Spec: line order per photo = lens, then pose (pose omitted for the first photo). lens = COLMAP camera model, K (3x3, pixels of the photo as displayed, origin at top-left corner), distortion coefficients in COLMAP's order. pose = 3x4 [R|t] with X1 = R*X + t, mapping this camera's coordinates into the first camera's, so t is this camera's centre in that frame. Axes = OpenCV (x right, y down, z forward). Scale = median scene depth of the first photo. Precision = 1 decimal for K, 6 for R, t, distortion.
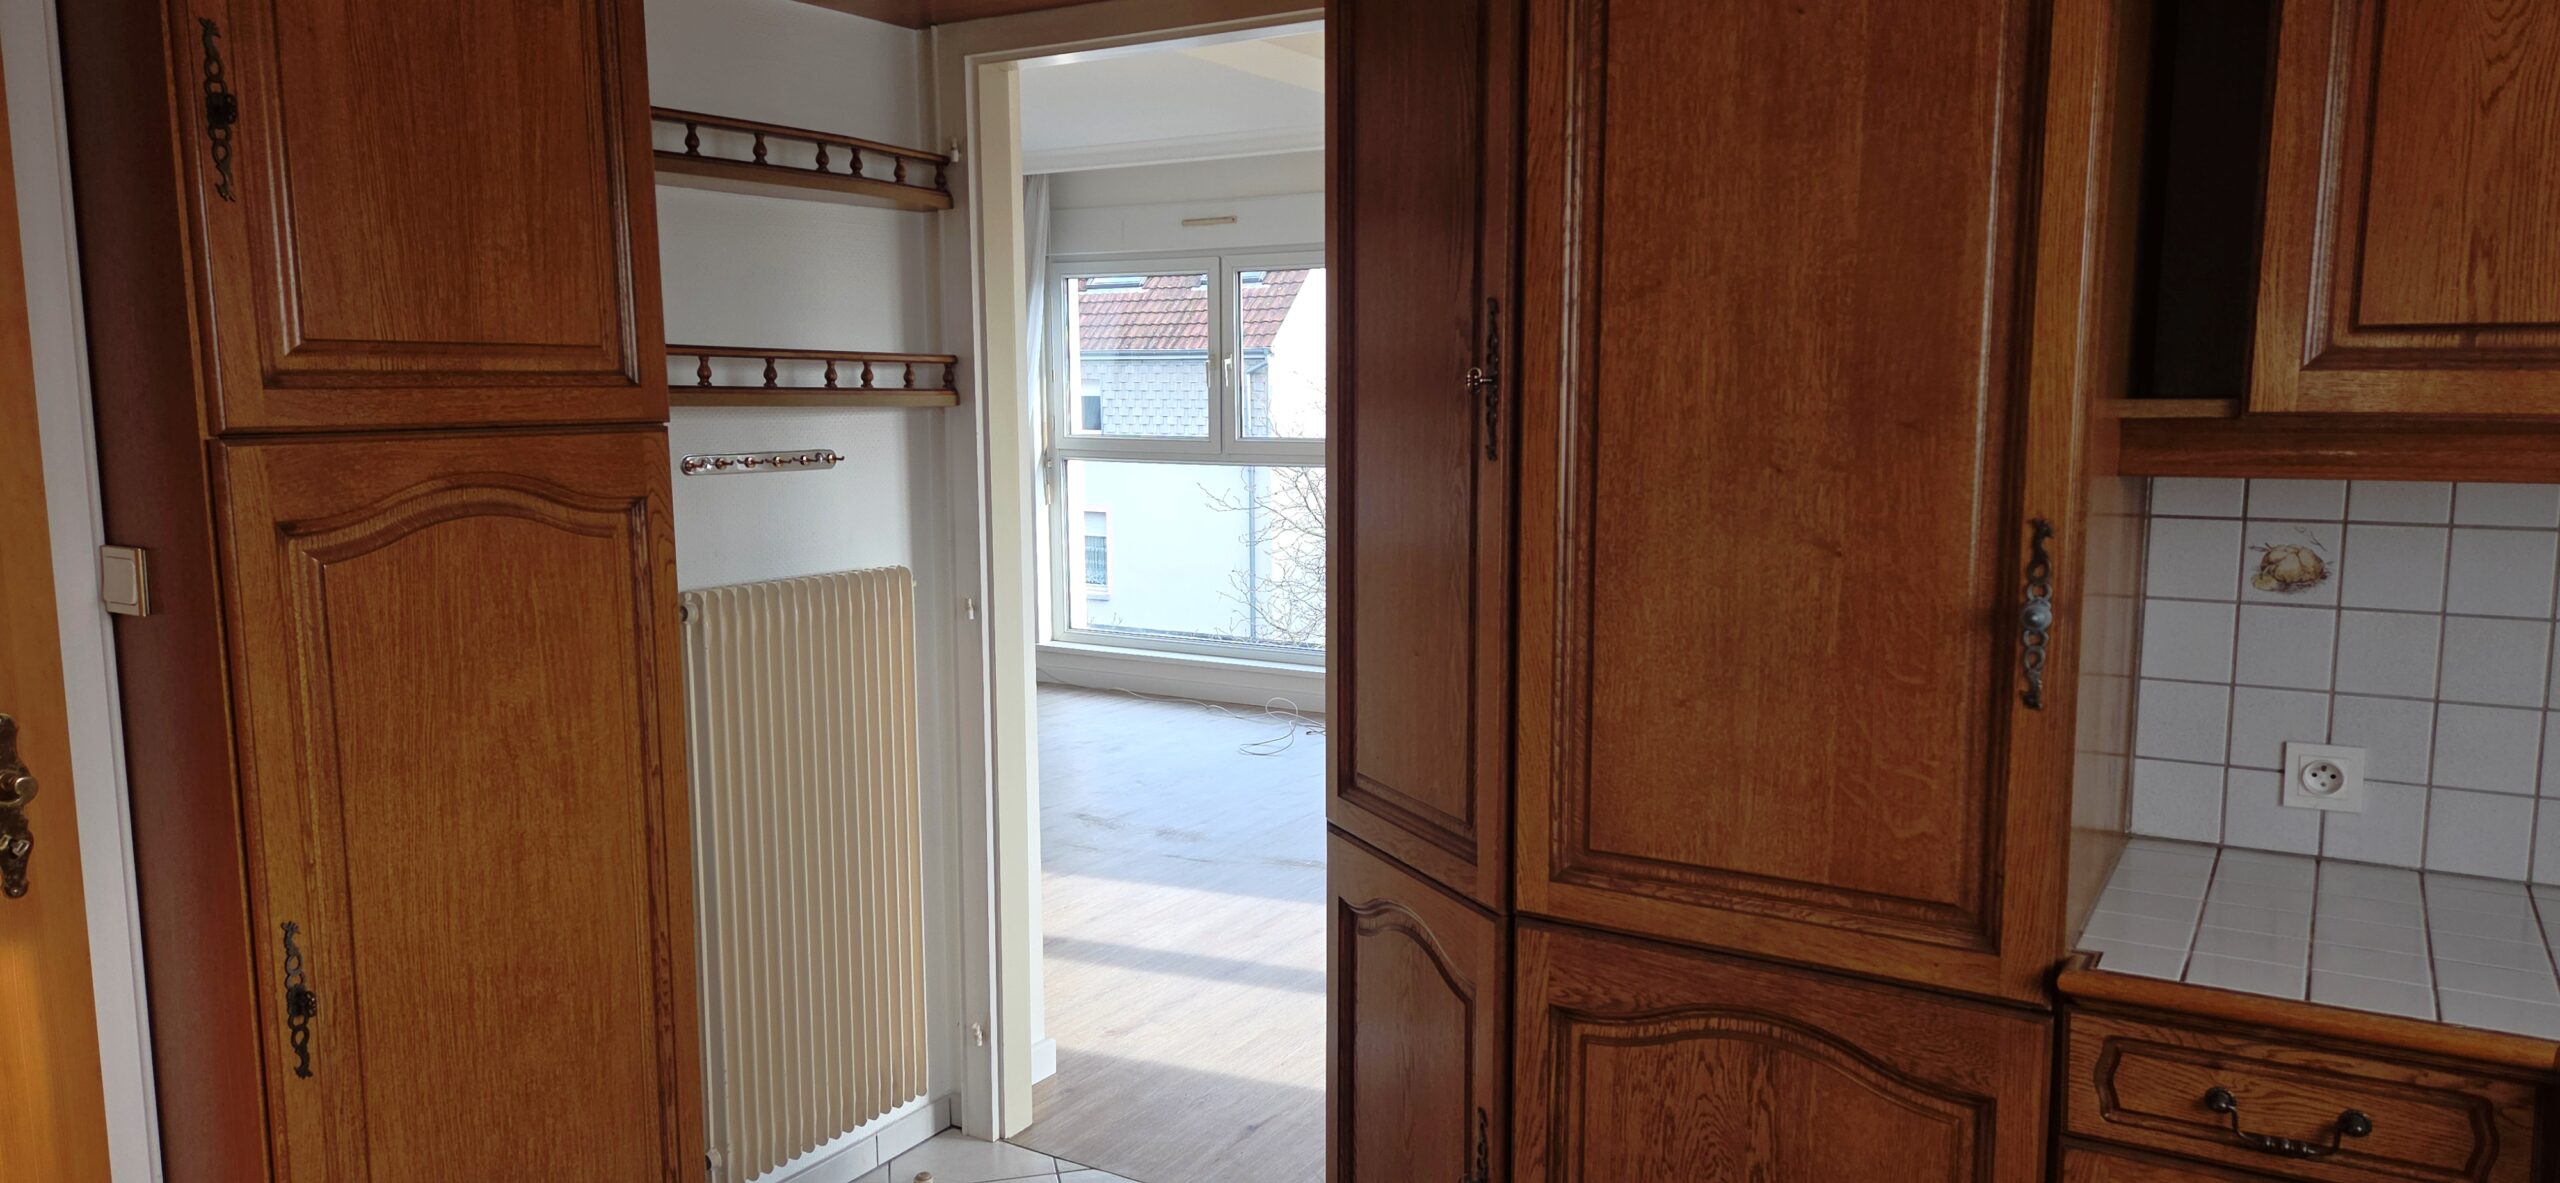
lens RADIAL K [[1690.2, 0, 1287.9], [0, 1690.2, 598.9], [0, 0, 1]] dist [0.059629, -0.003593]
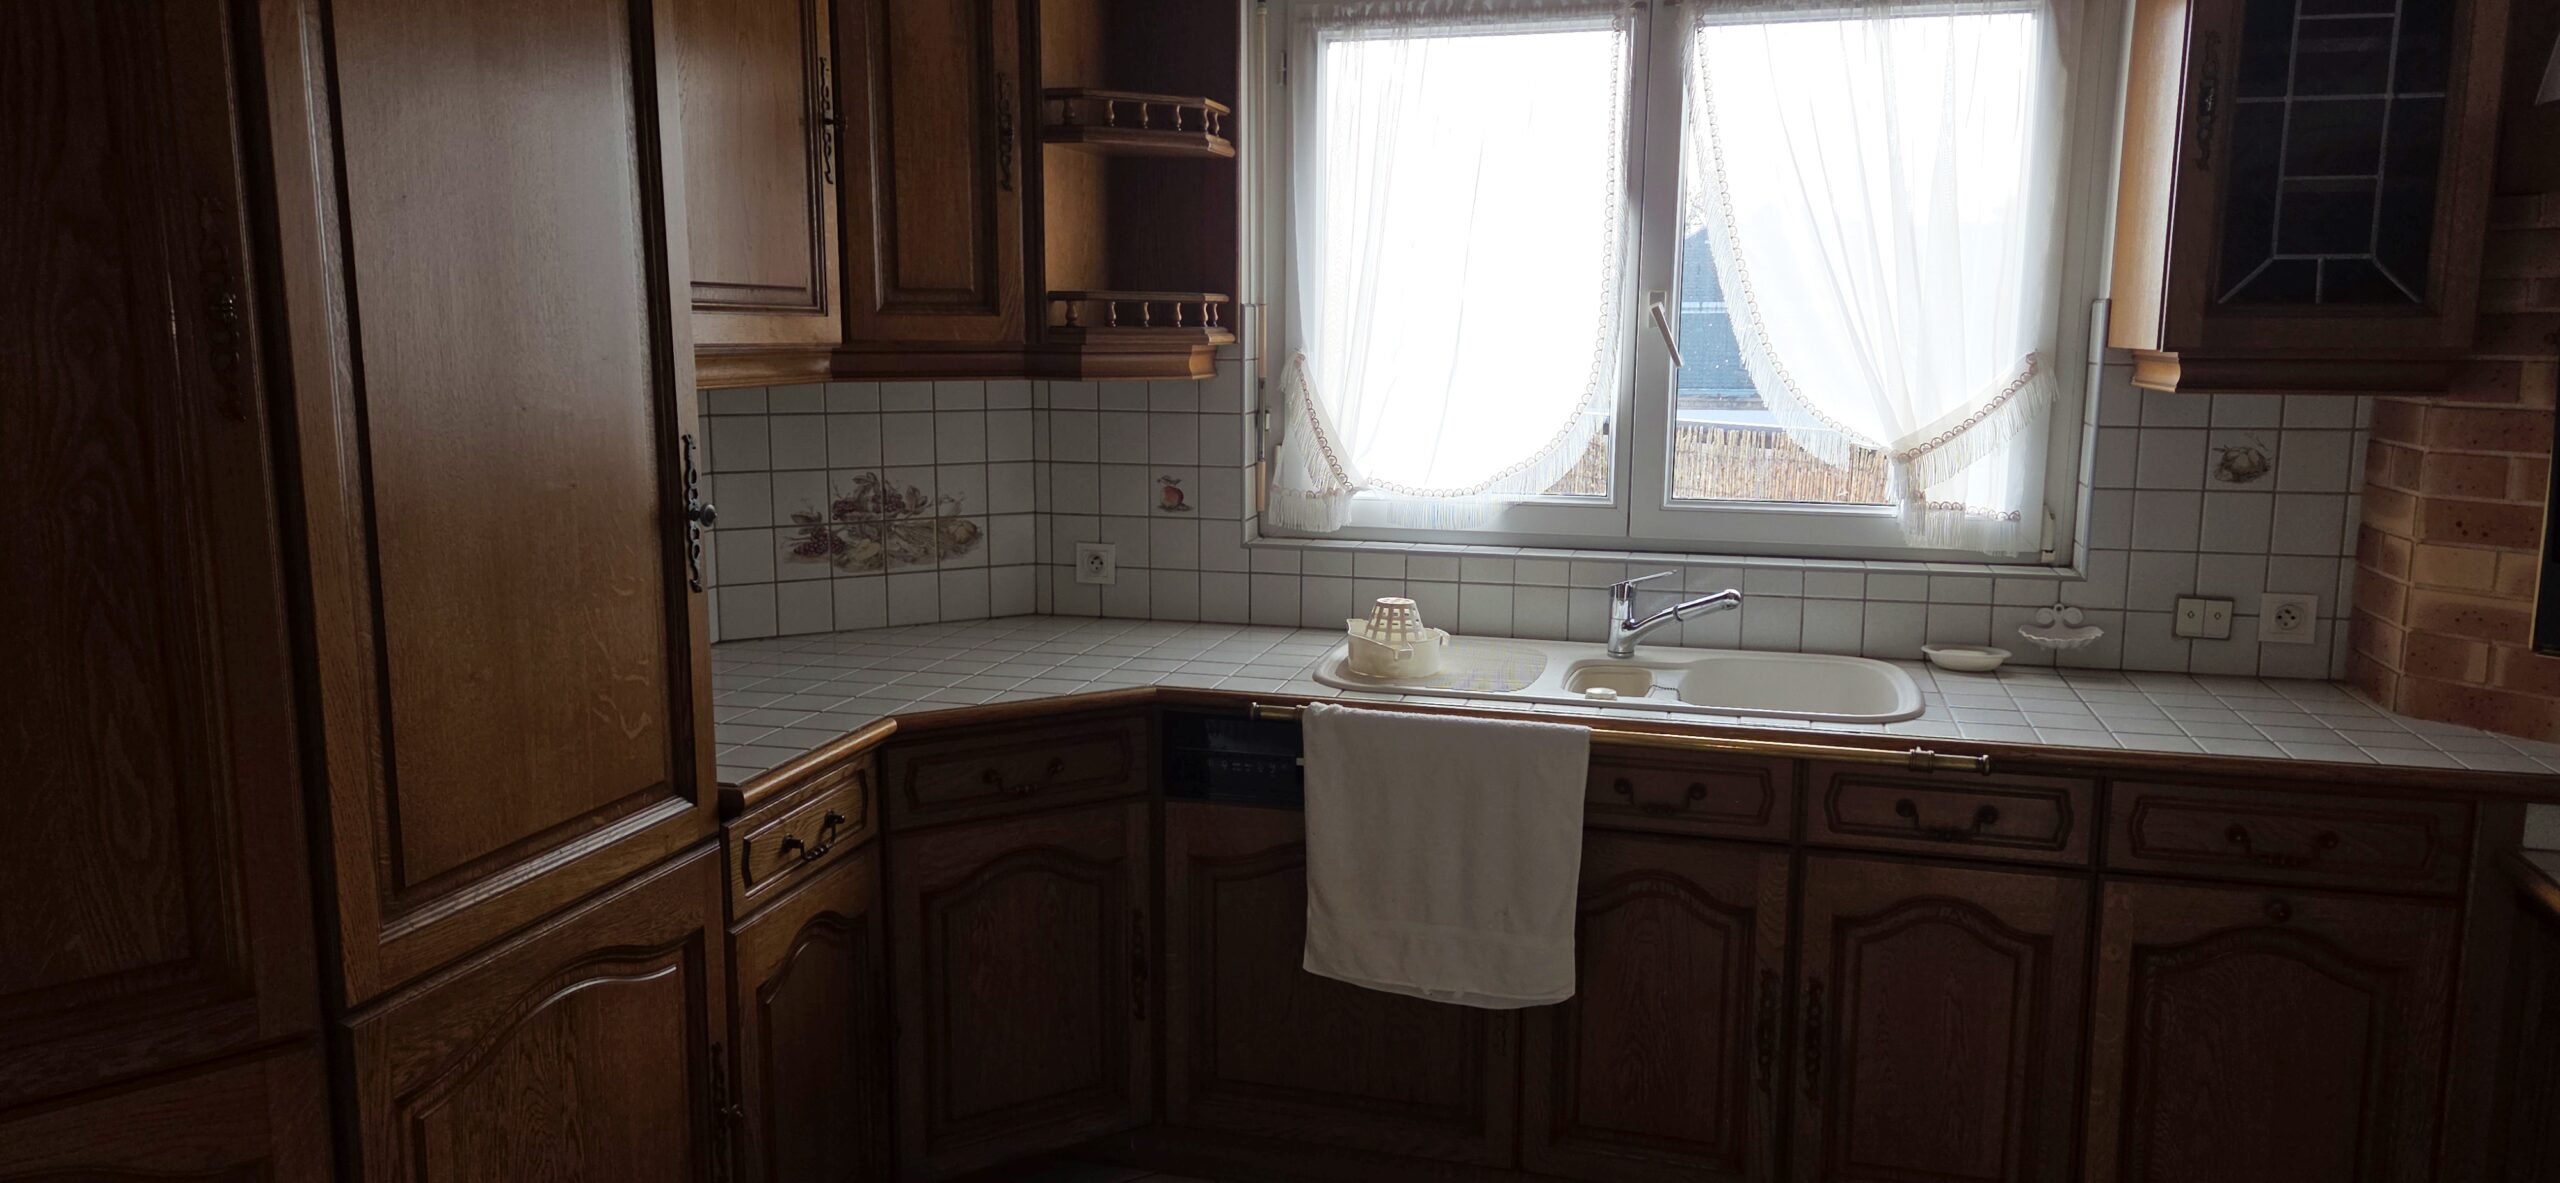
lens RADIAL K [[1690.2, 0, 1280.8], [0, 1690.2, 591.7], [0, 0, 1]] dist [0.059629, -0.003593]
pose [[-0.280219, -0.145479, 0.948848, -0.756155], [0.121547, 0.975117, 0.185402, -0.100385], [-0.952210, 0.167283, -0.255564, 0.846351]]
